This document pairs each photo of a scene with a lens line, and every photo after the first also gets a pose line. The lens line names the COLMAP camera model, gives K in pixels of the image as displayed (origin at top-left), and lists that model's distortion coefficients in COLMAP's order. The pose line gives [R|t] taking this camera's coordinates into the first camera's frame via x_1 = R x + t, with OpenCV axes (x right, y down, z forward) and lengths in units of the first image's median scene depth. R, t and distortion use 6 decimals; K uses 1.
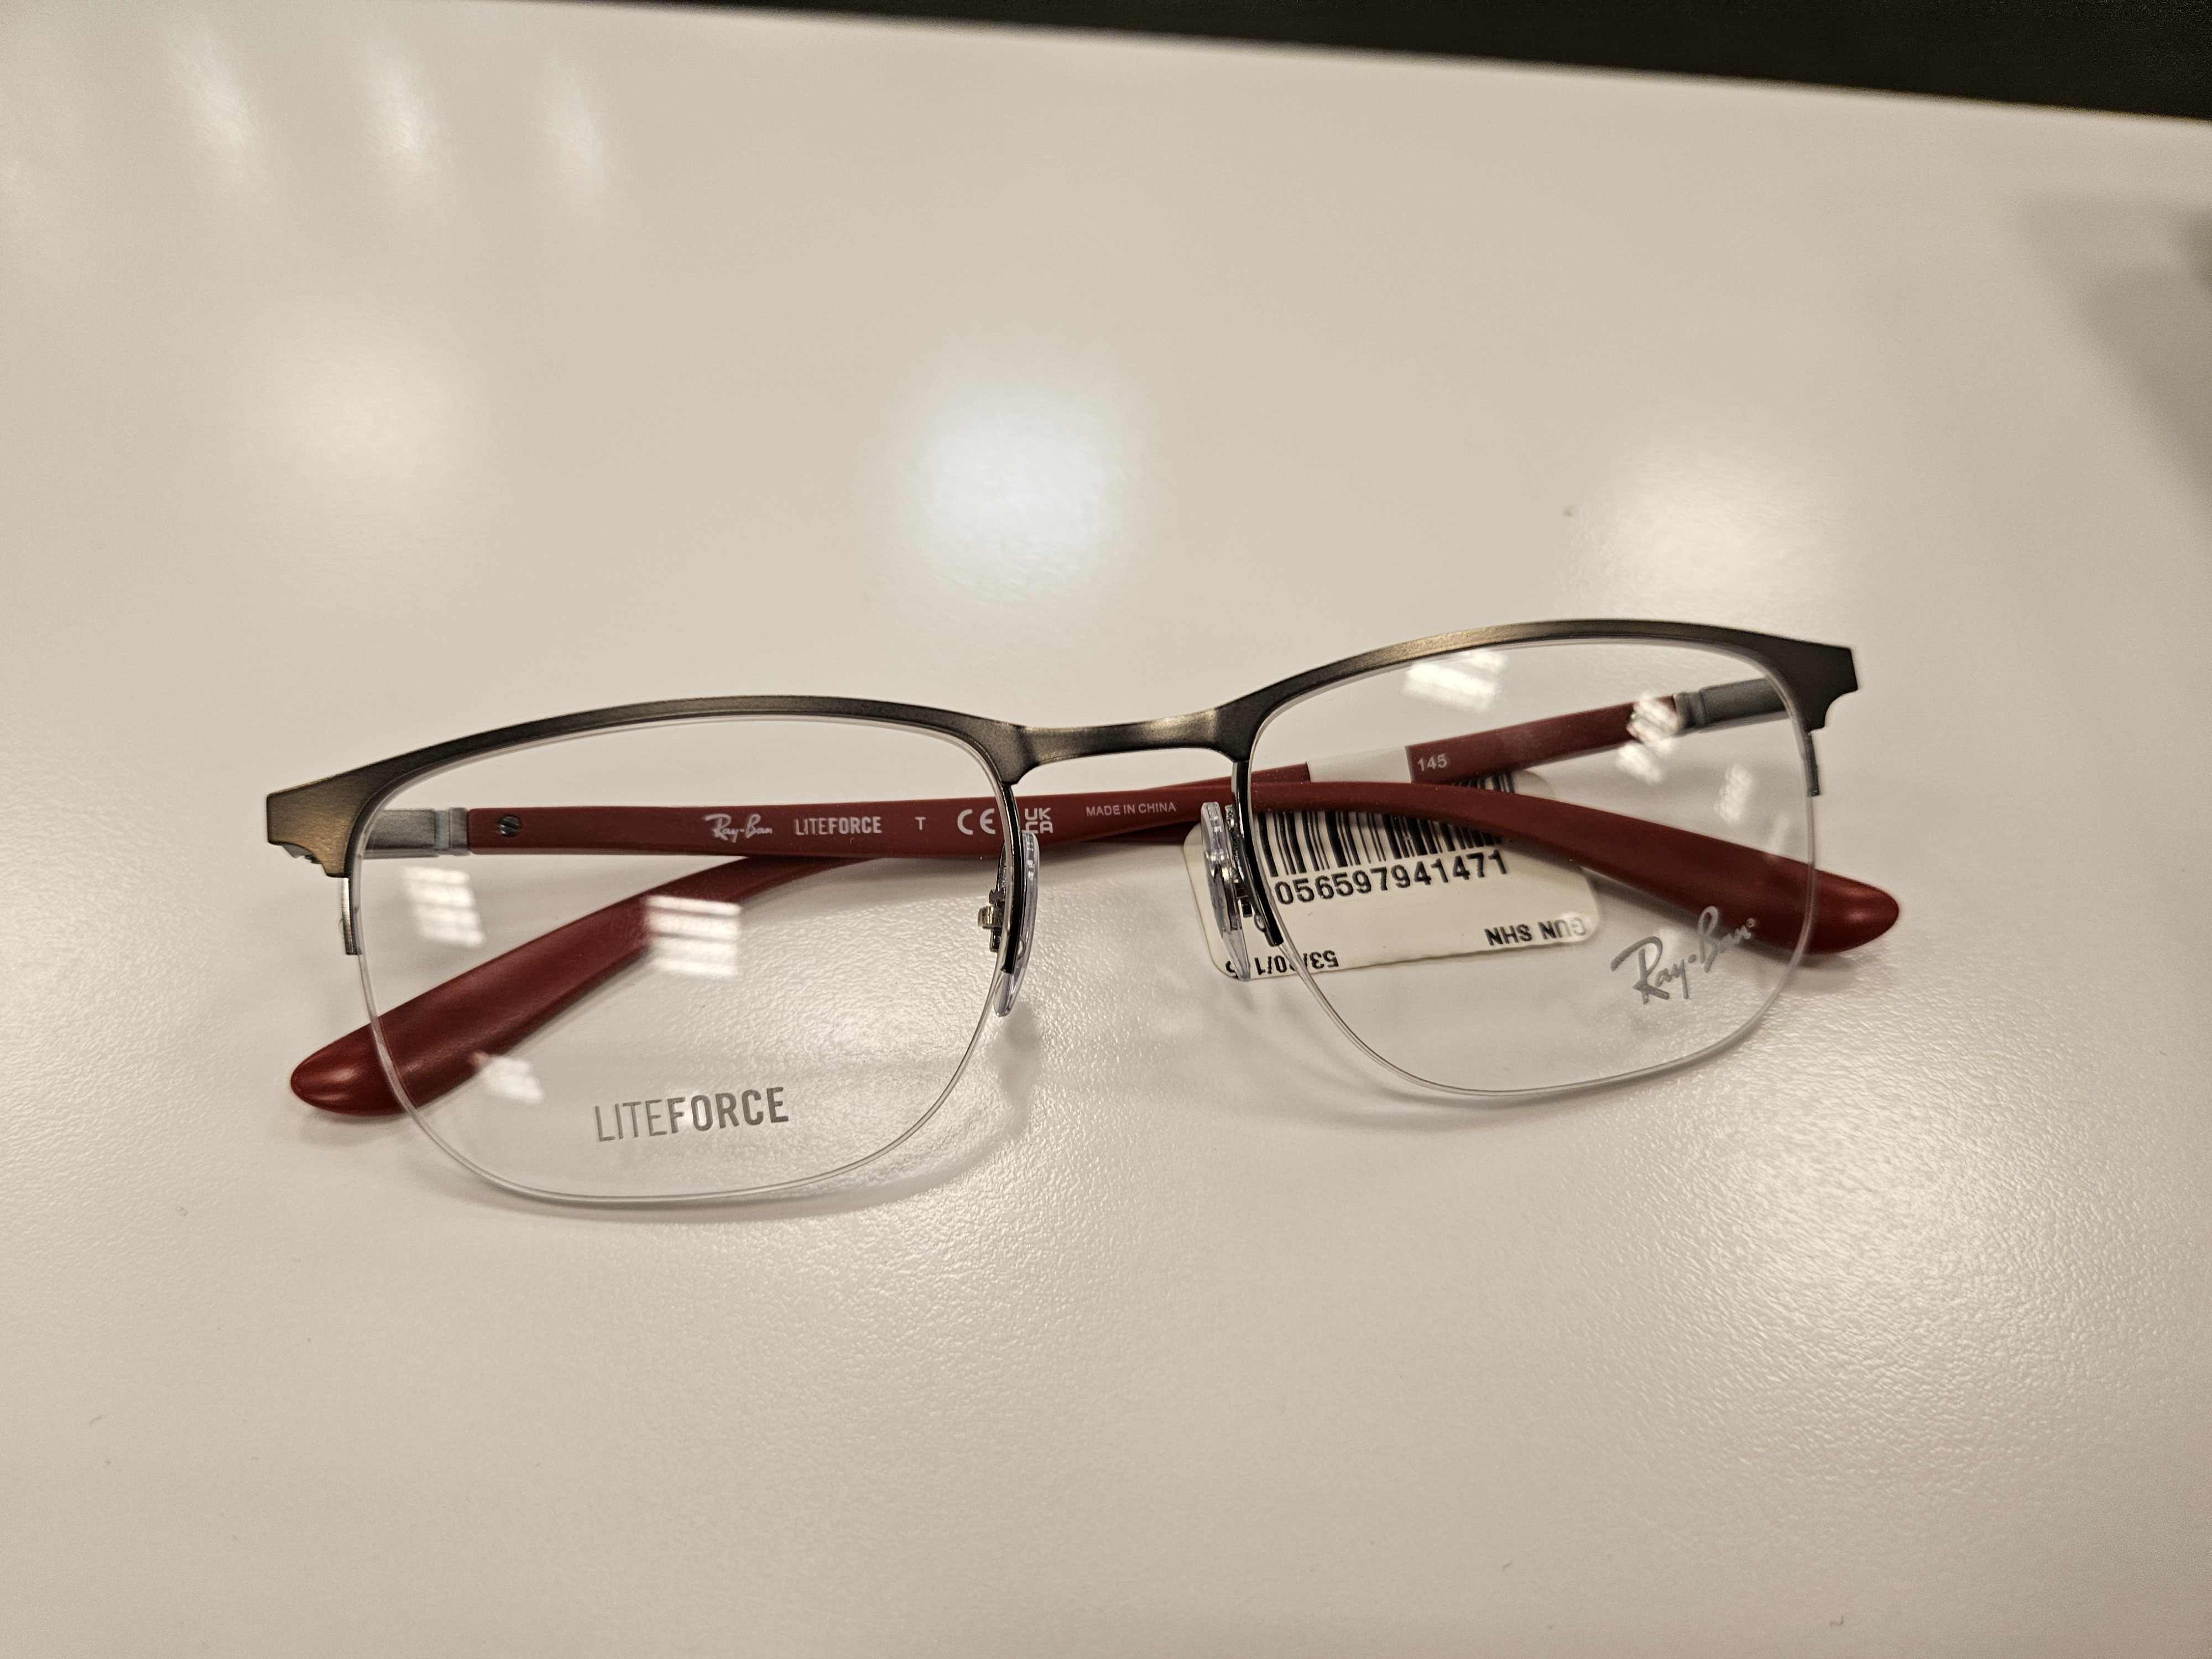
lens RADIAL K [[1480.3, 0, 1106.0], [0, 1480.3, 829.5], [0, 0, 1]] dist [-0.000894, -0.001187]
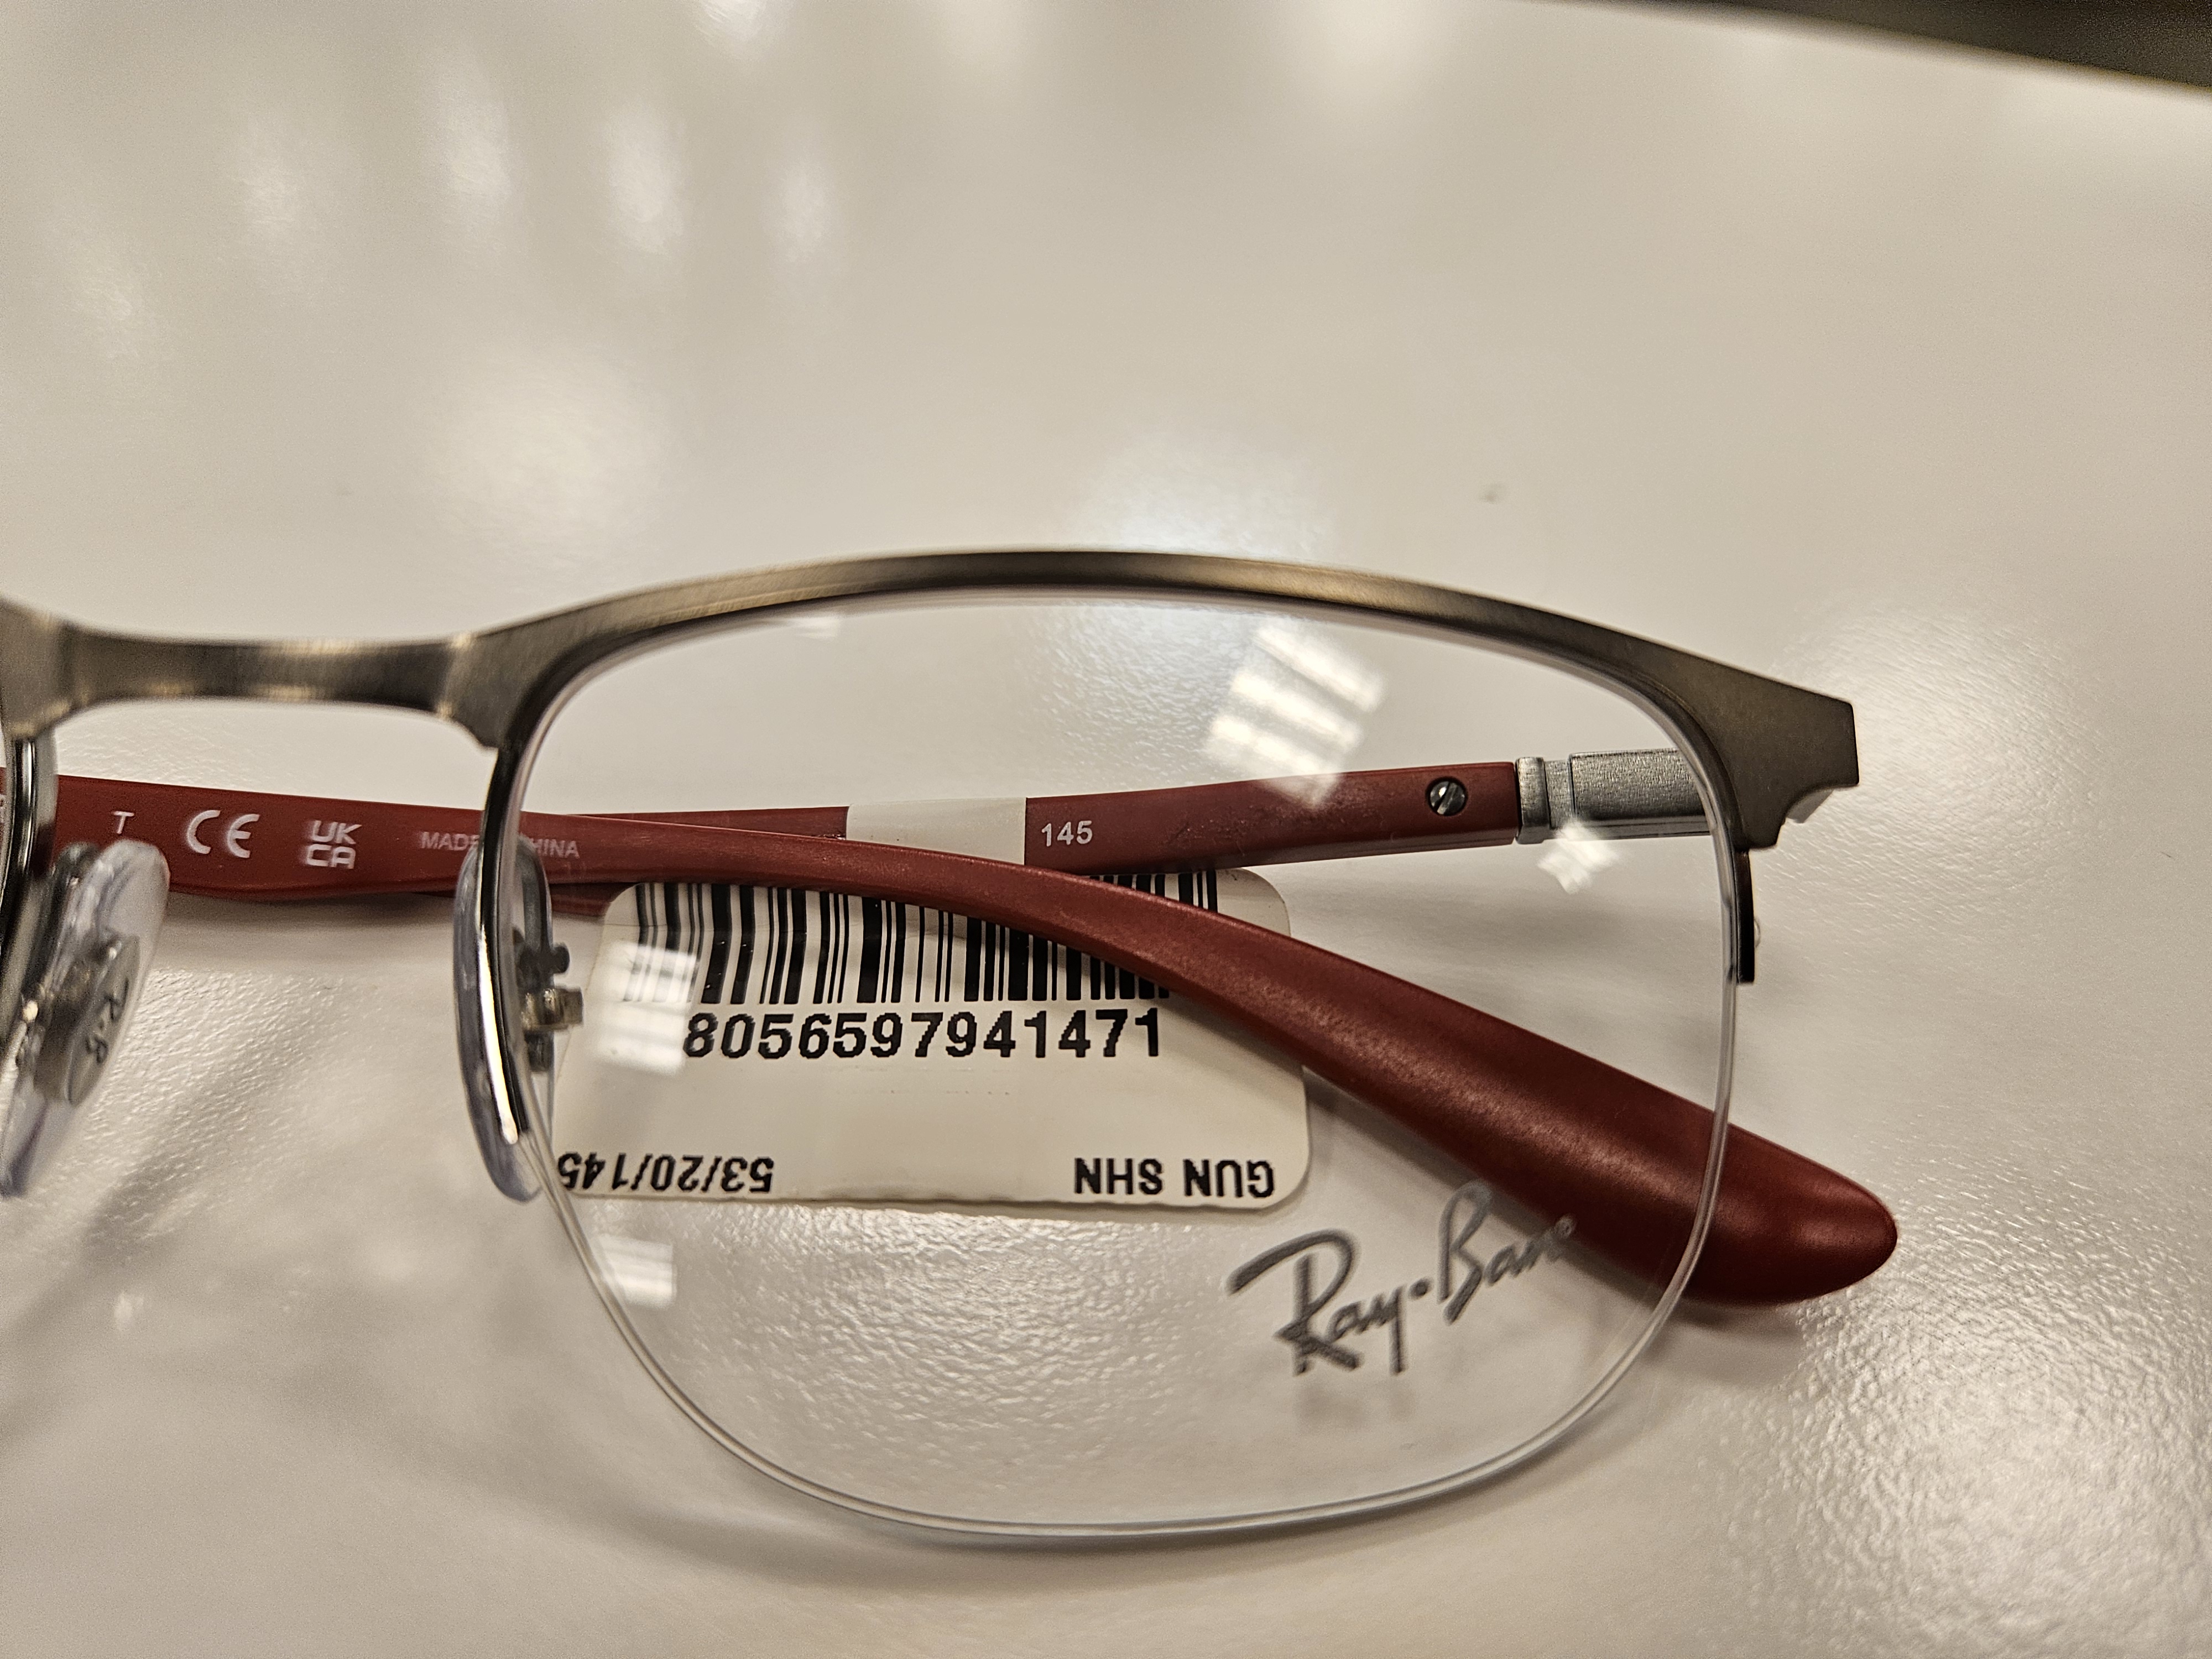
lens RADIAL K [[1622.5, 0, 1106.0], [0, 1622.5, 829.5], [0, 0, 1]] dist [0.006830, 0.002976]
pose [[0.990265, 0.126529, -0.058015, 0.275740], [-0.130279, 0.989265, -0.066194, -0.009174], [0.049017, 0.073108, 0.996119, 0.418487]]
